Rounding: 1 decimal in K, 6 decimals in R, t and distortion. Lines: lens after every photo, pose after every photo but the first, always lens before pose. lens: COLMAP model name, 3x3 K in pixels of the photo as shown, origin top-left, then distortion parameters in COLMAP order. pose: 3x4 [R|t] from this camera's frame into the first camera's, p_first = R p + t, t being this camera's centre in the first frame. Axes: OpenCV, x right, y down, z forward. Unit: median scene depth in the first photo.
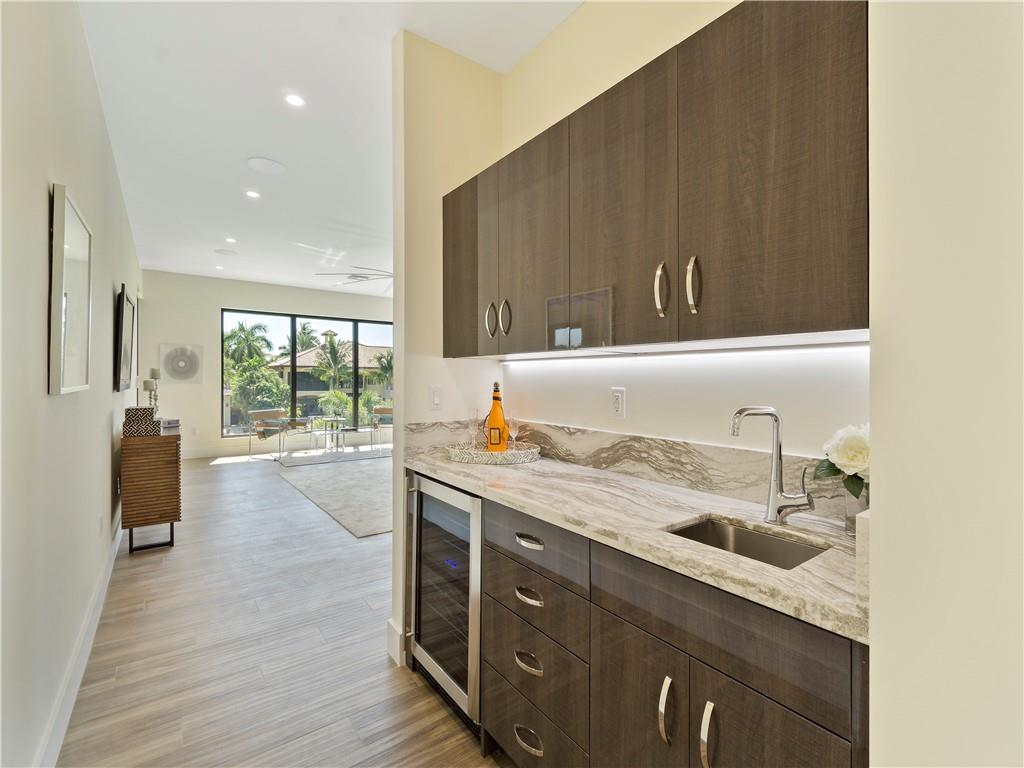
lens RADIAL K [[459.8, 0, 512.0], [0, 459.8, 384.0], [0, 0, 1]] dist [-0.000761, 0.000154]
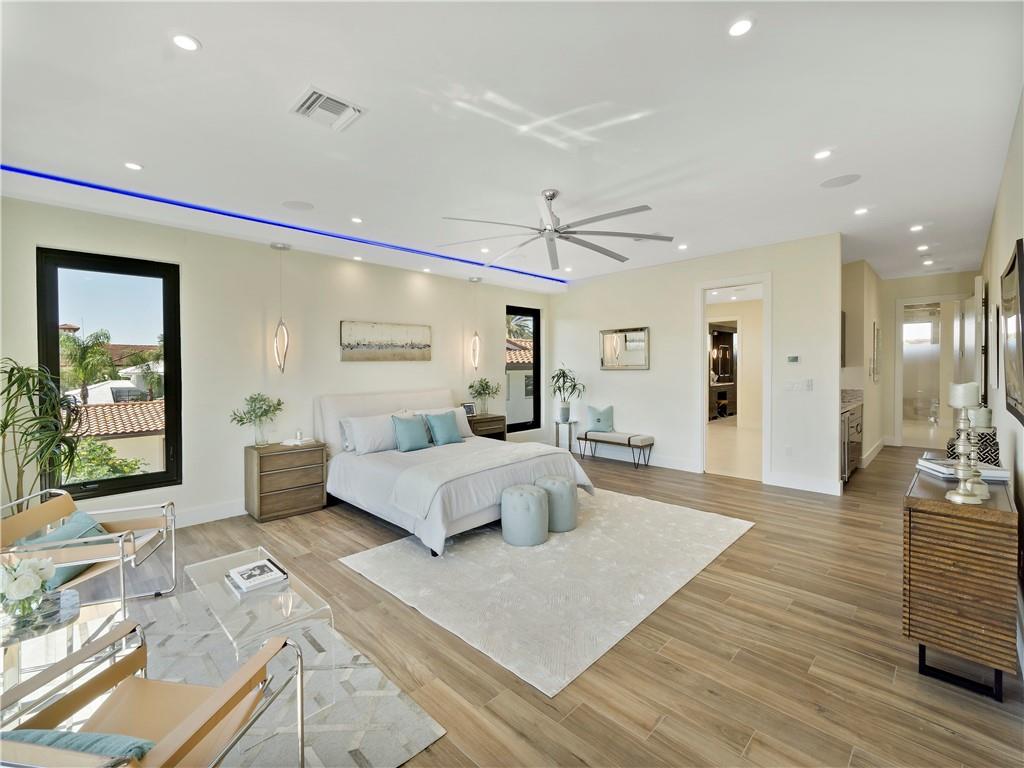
lens RADIAL K [[454.5, 0, 501.2], [0, 454.5, 361.8], [0, 0, 1]] dist [0.004545, 0.000491]
pose [[-0.130320, 0.003090, 0.991467, -0.680242], [0.016964, 0.999856, -0.000886, -0.037750], [-0.991327, 0.016703, -0.130354, 0.903204]]
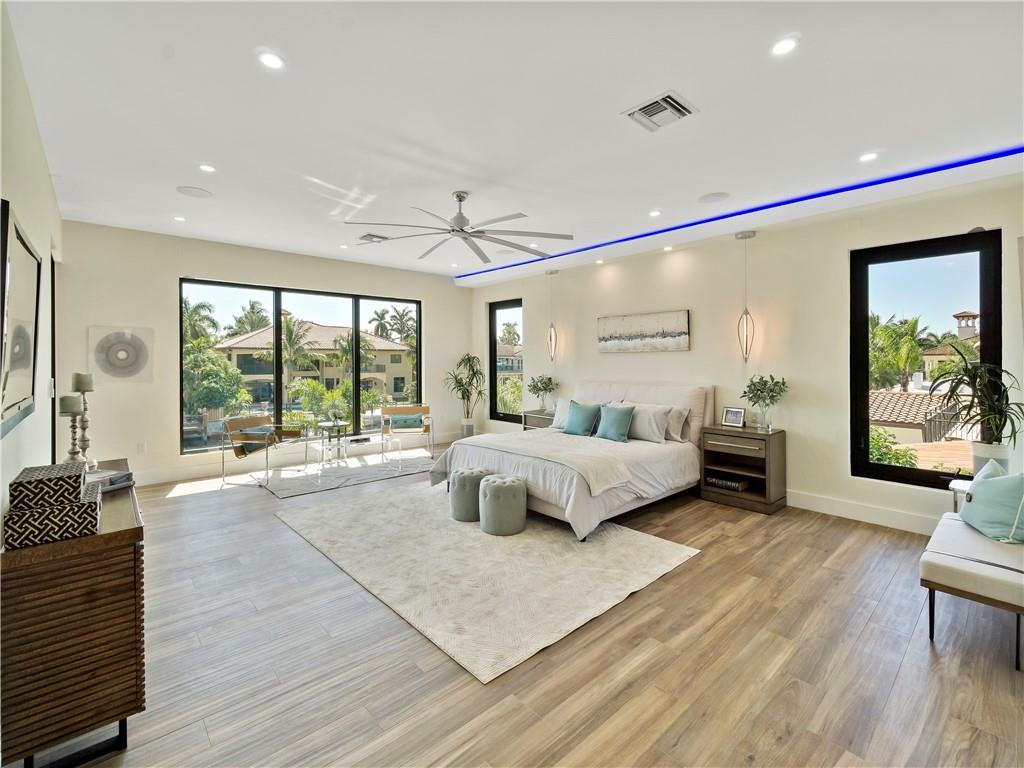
lens RADIAL K [[454.5, 0, 501.2], [0, 454.5, 361.8], [0, 0, 1]] dist [0.004545, 0.000491]
pose [[0.996423, -0.008786, 0.084047, -0.185877], [0.008934, 0.999959, -0.001390, -0.026399], [-0.084031, 0.002136, 0.996461, 0.238066]]
